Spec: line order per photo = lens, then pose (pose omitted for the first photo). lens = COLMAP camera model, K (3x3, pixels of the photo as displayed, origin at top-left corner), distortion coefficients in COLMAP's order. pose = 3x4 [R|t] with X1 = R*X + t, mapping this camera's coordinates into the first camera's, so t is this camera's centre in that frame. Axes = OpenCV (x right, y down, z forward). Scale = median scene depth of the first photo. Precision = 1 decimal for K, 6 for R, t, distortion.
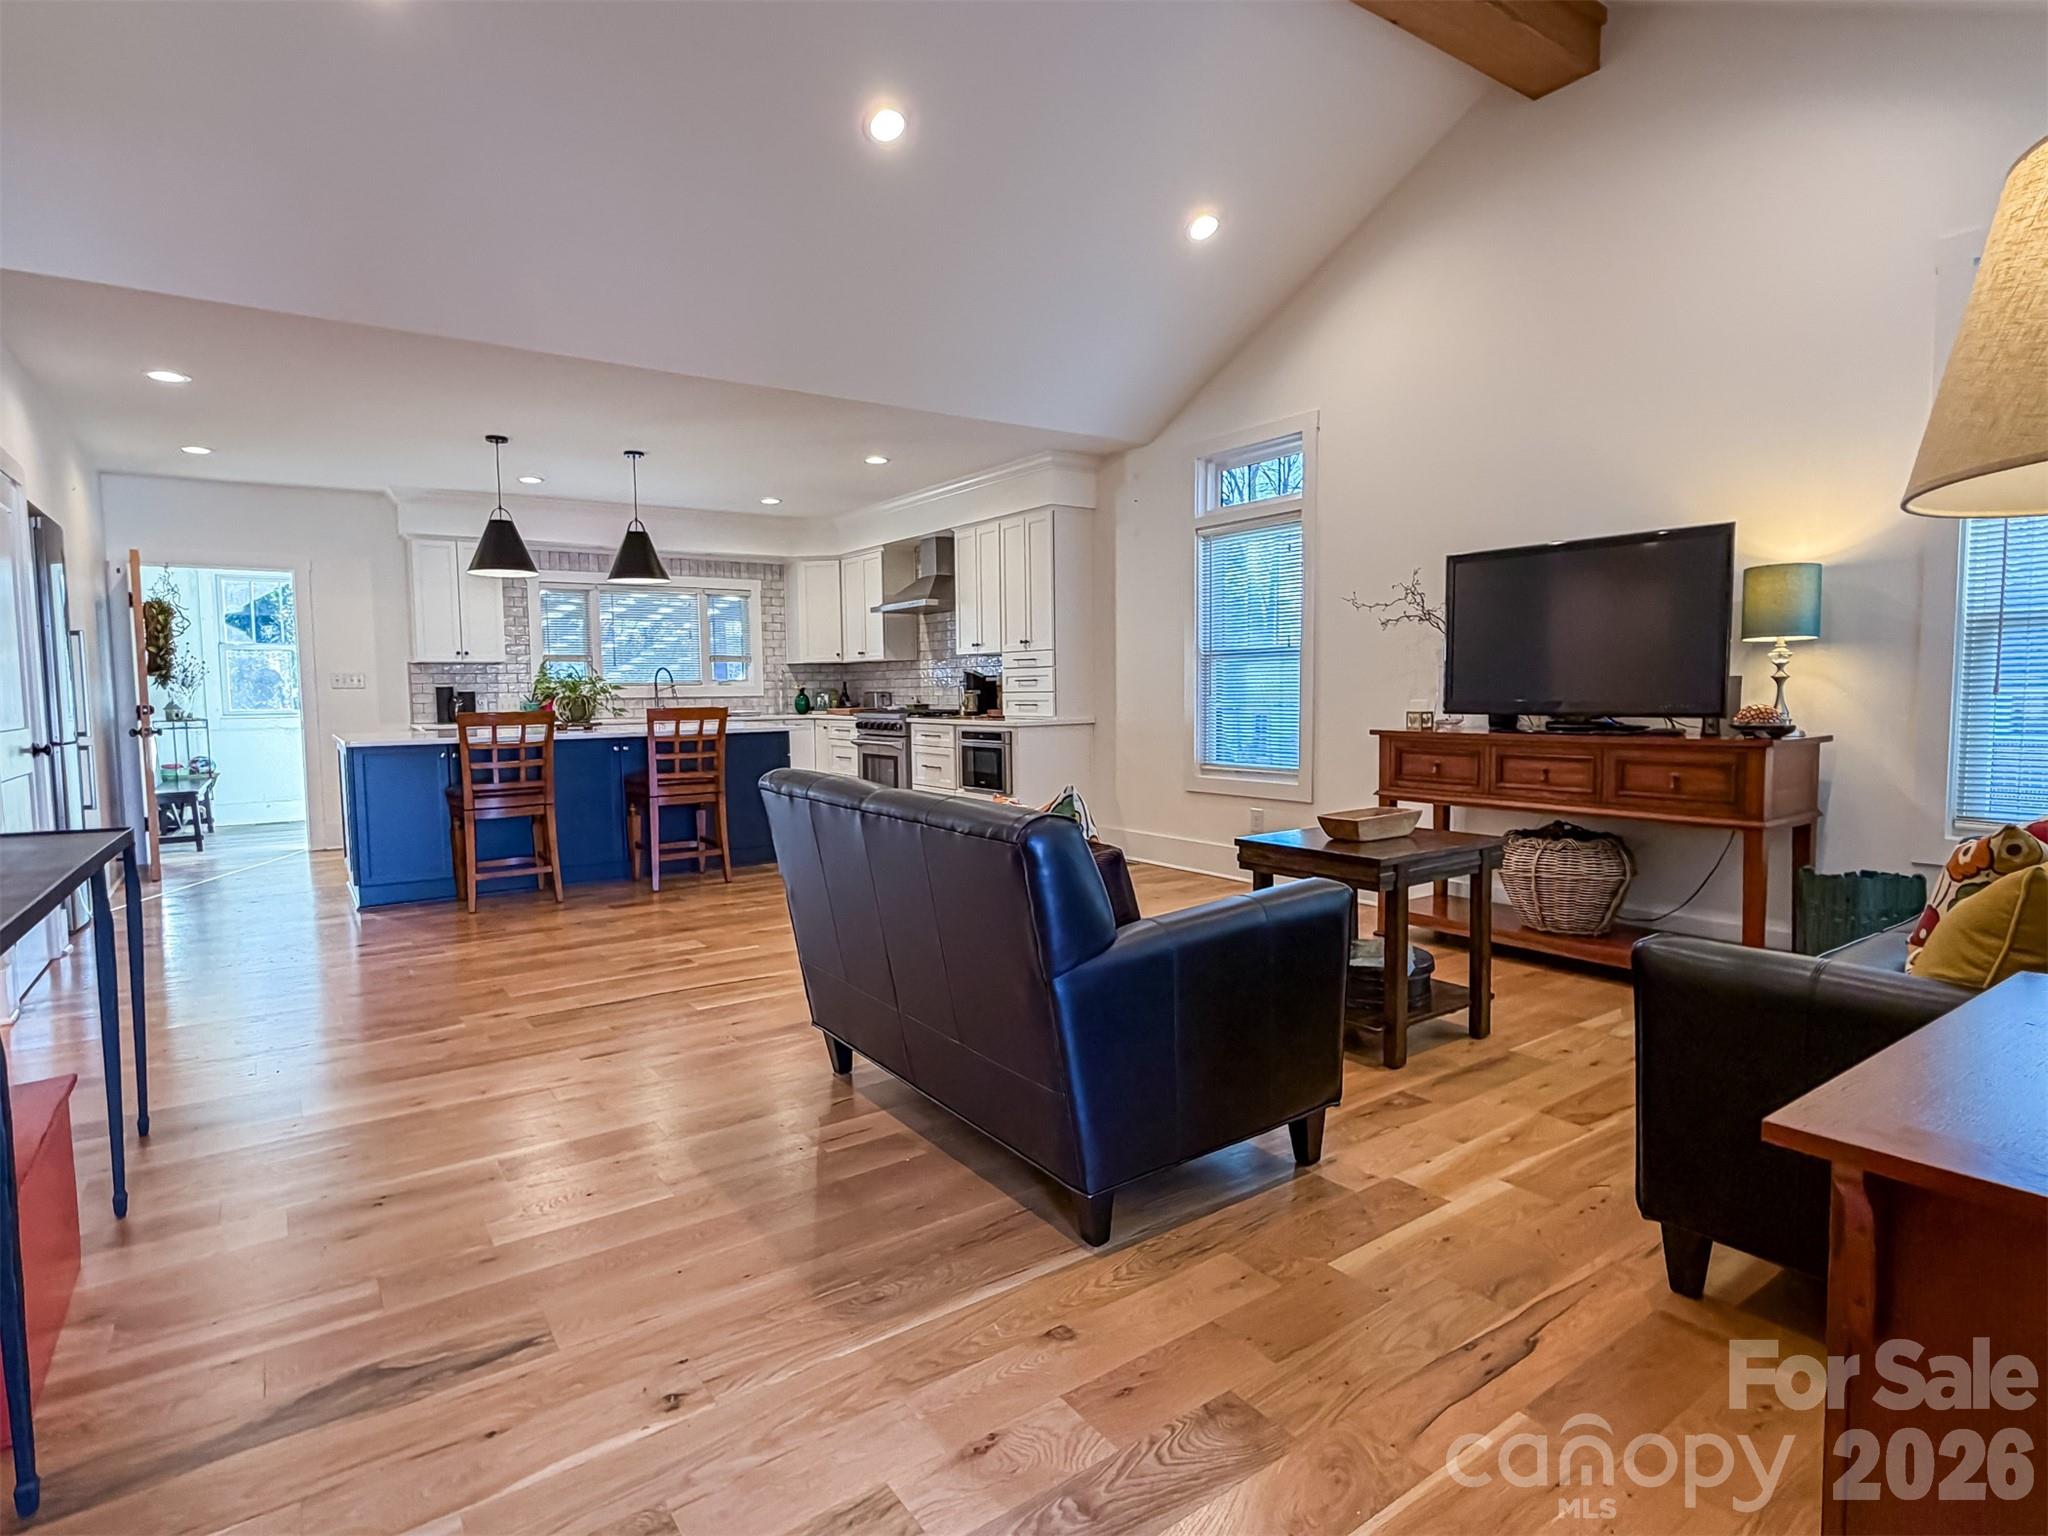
lens RADIAL K [[1071.8, 0, 1020.0], [0, 1071.8, 769.5], [0, 0, 1]] dist [-0.000689, 0.000068]
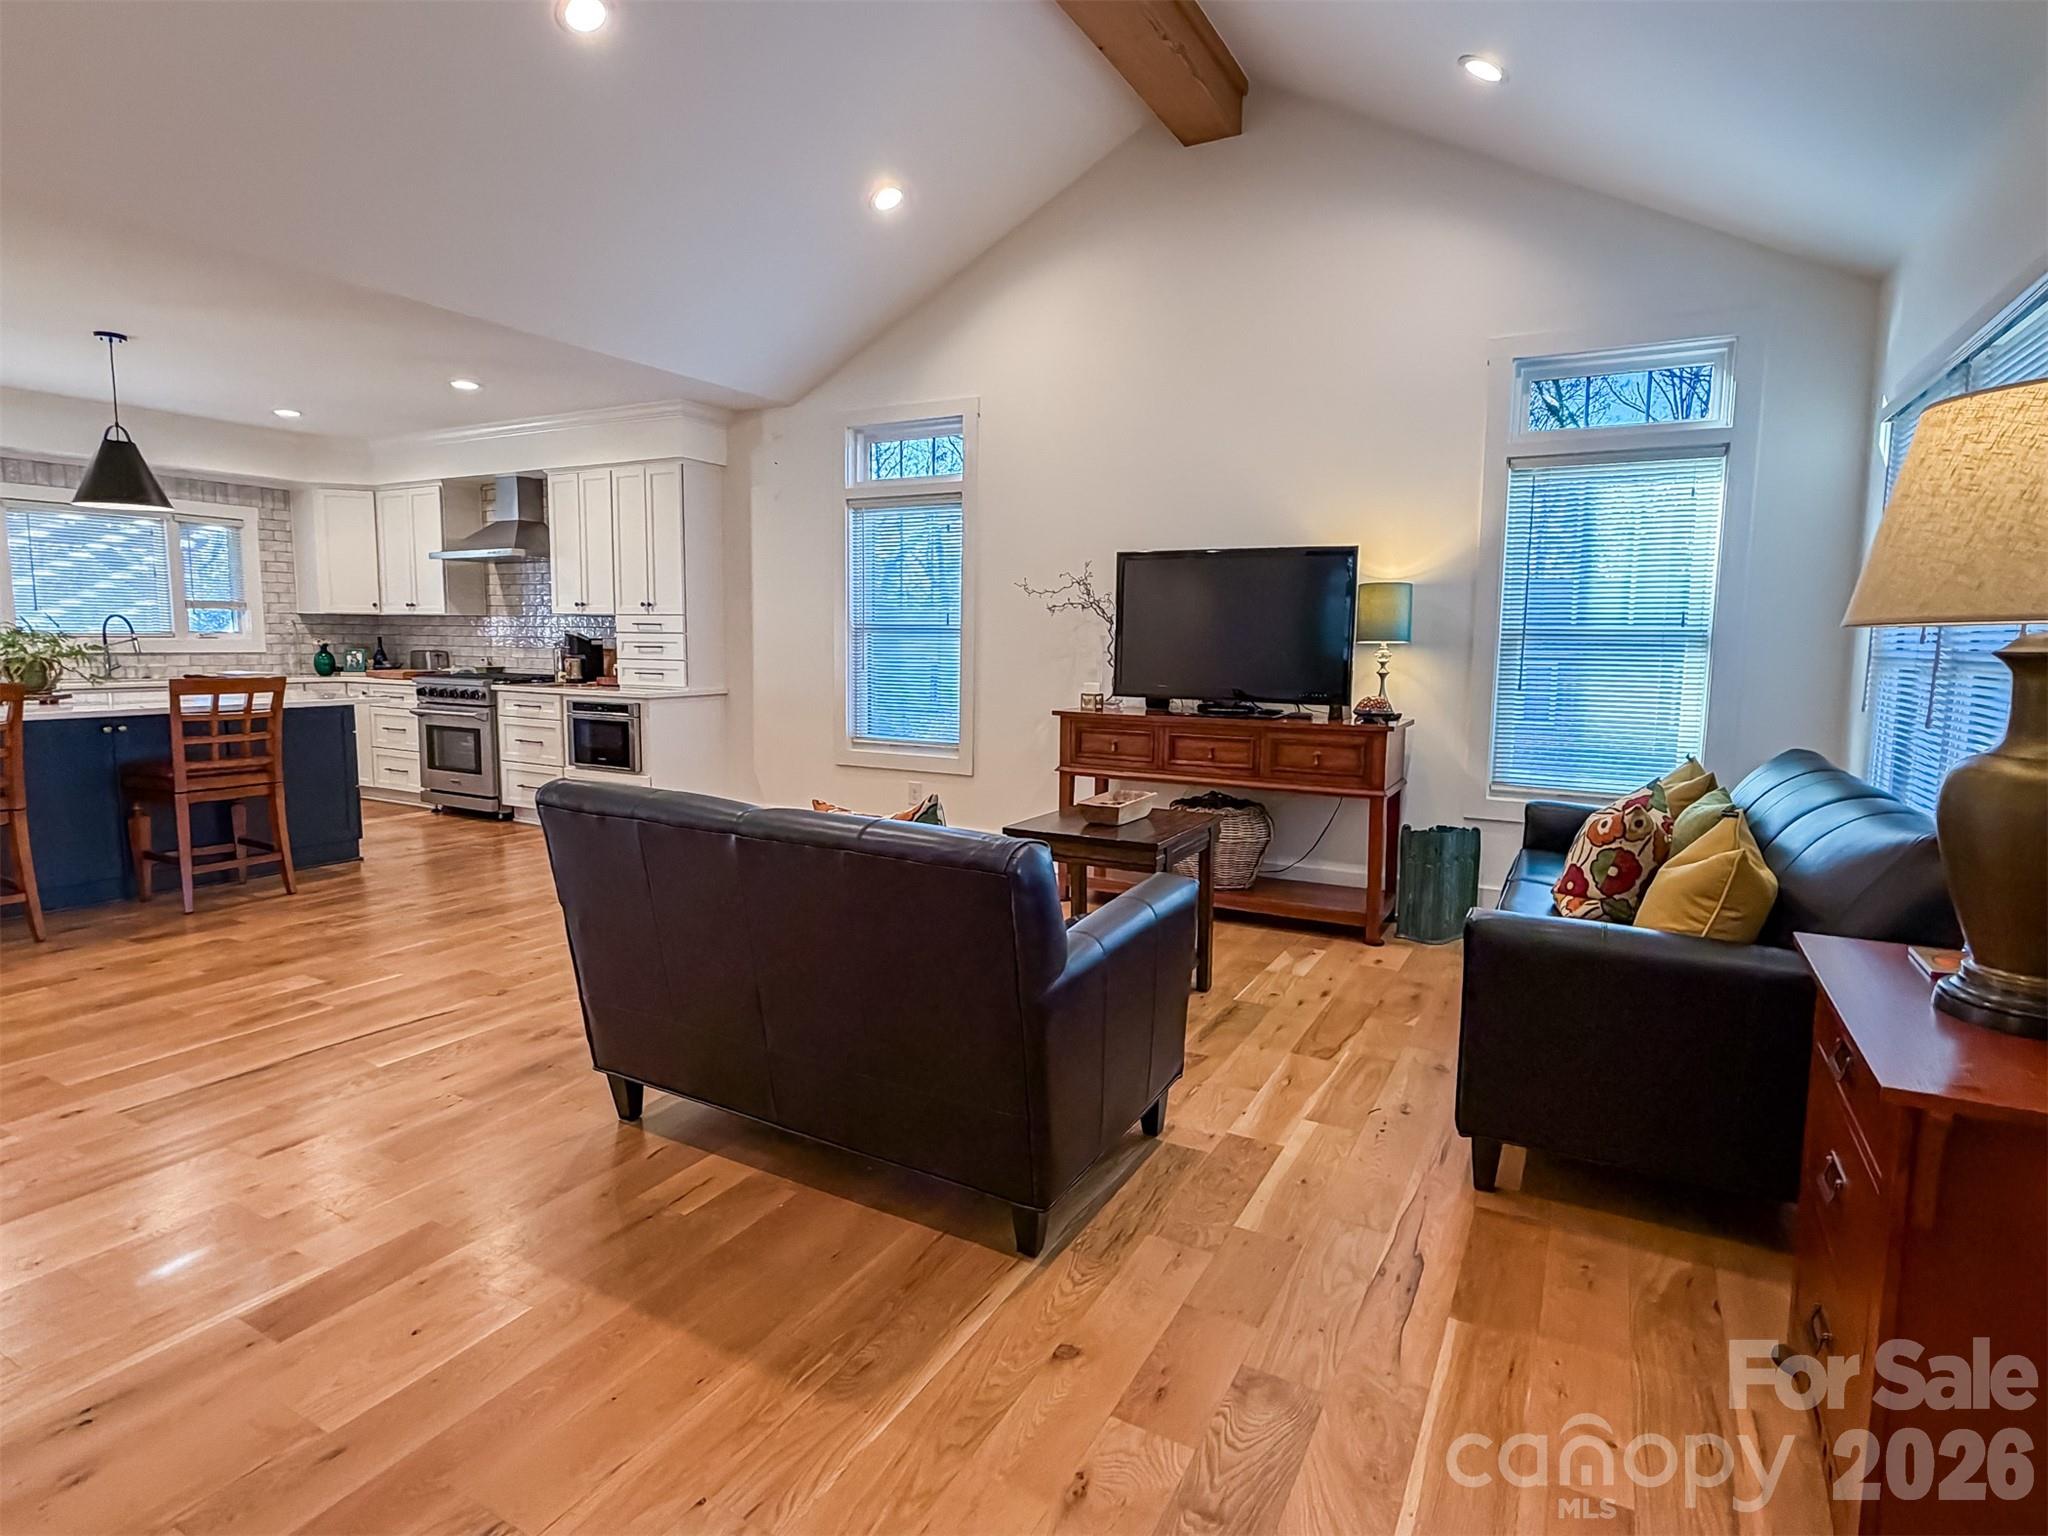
lens RADIAL K [[1071.8, 0, 1020.0], [0, 1071.8, 759.5], [0, 0, 1]] dist [-0.000689, 0.000068]
pose [[0.898949, -0.024567, 0.437365, -0.132436], [0.008438, 0.999212, 0.038782, -0.023021], [-0.437973, -0.031172, 0.898448, 0.038200]]
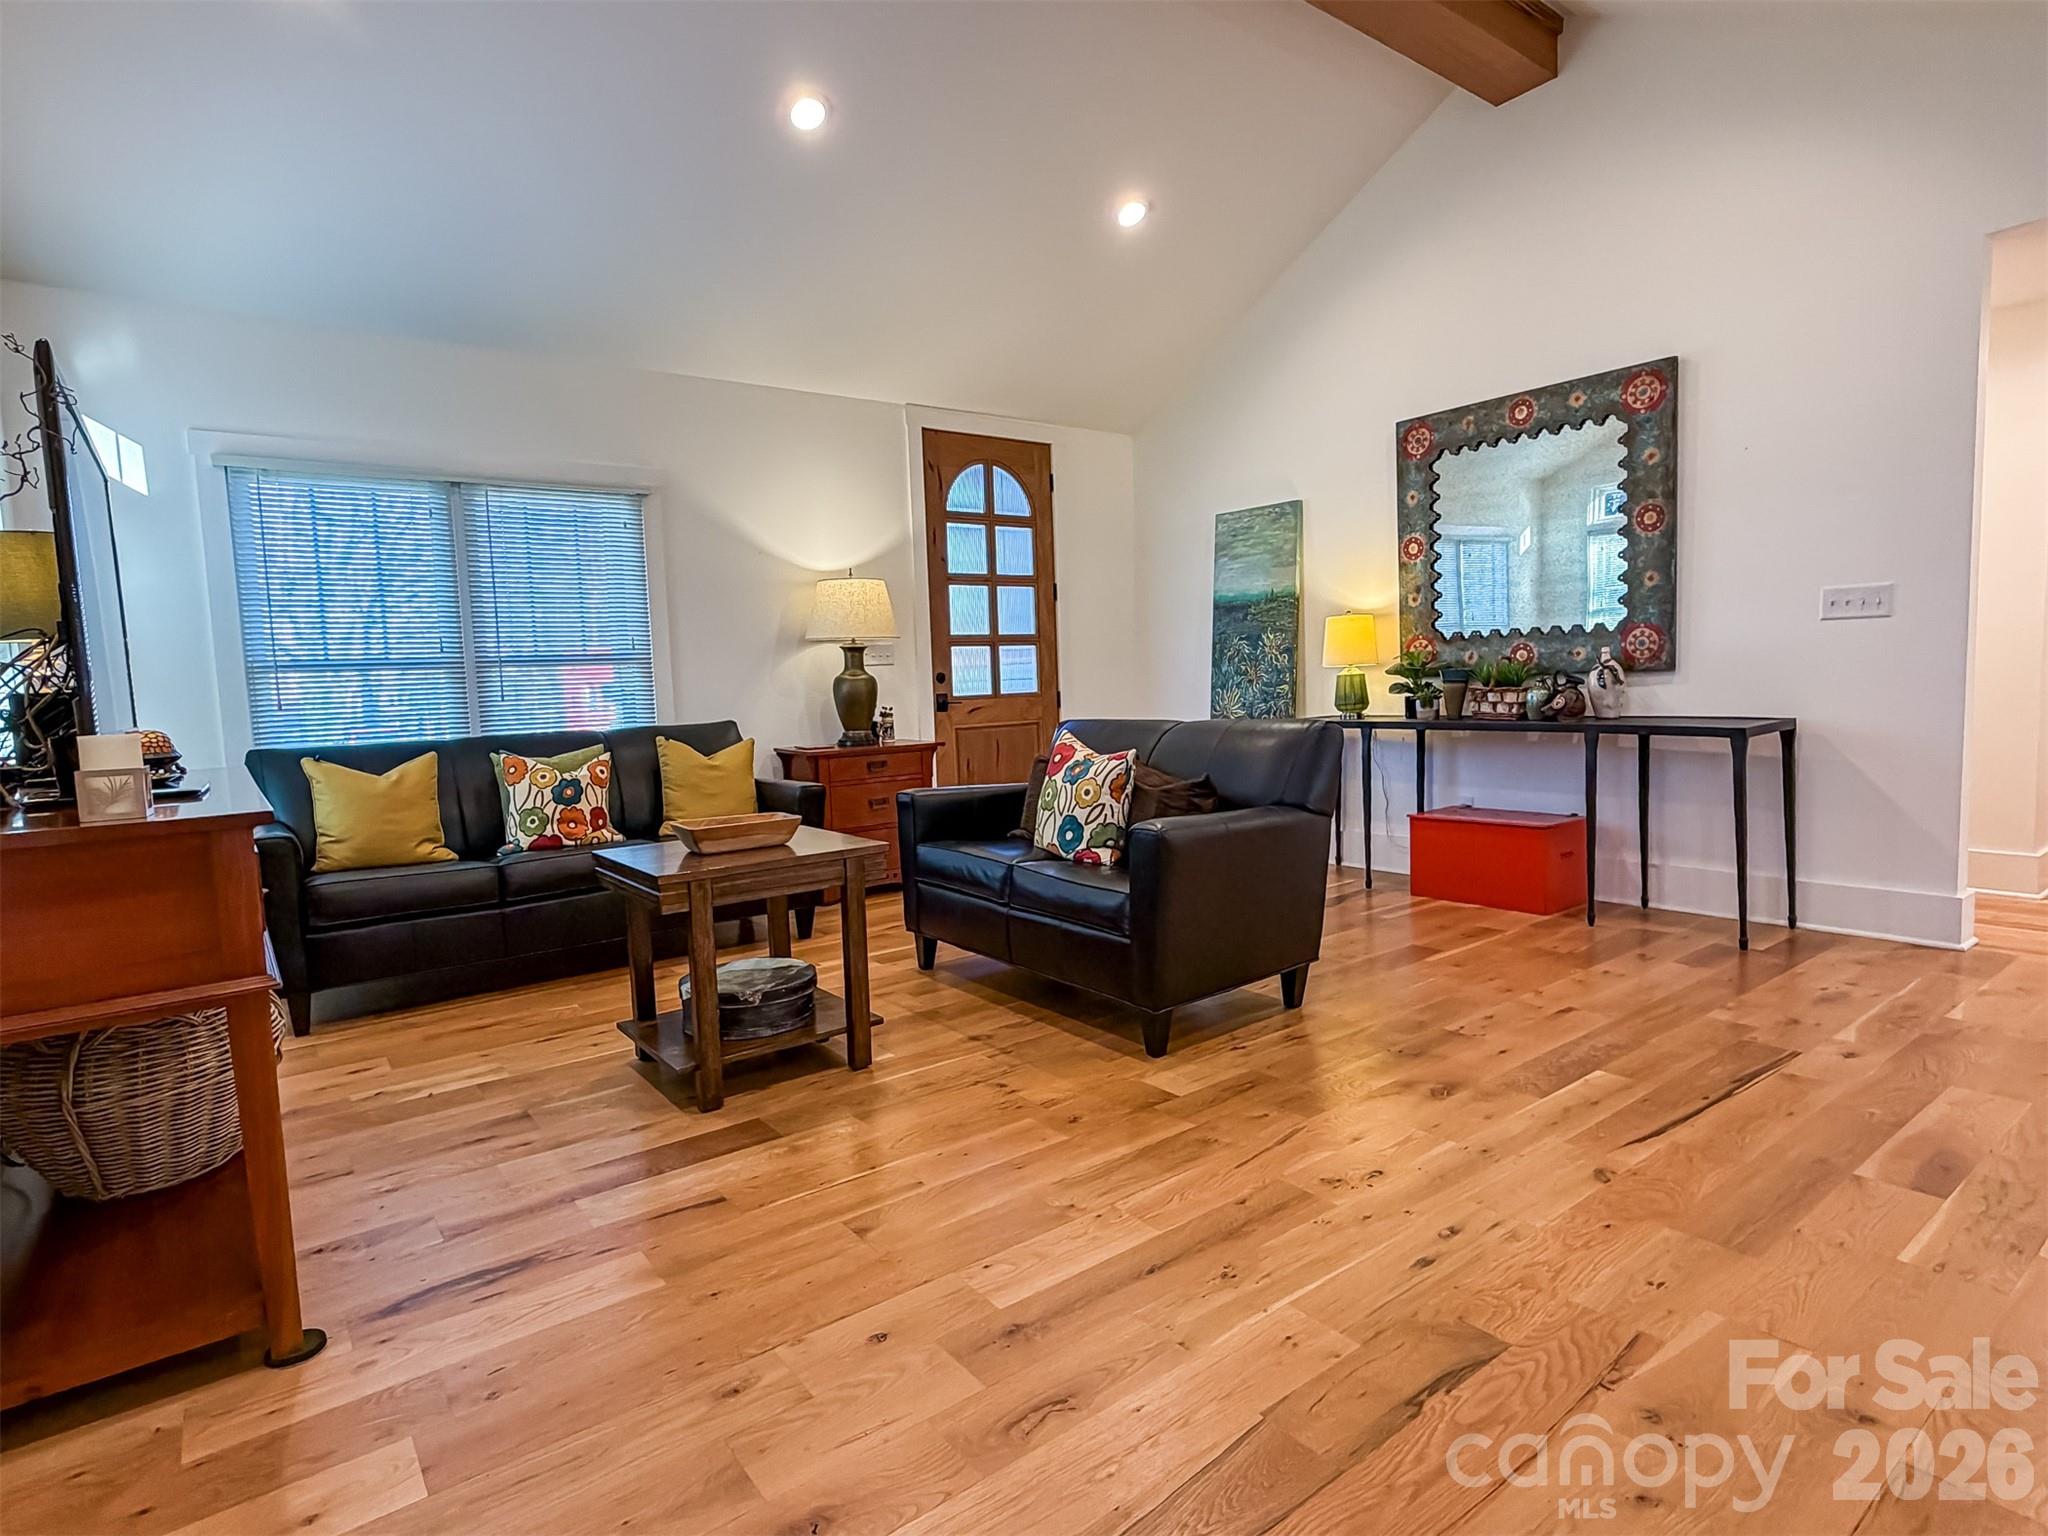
lens RADIAL K [[1071.8, 0, 1010.4], [0, 1071.8, 764.1], [0, 0, 1]] dist [-0.000689, 0.000068]
pose [[-0.998199, 0.055923, -0.021693, 0.064372], [0.051786, 0.985953, 0.158790, -0.073827], [0.030268, 0.157380, -0.987074, 1.042714]]
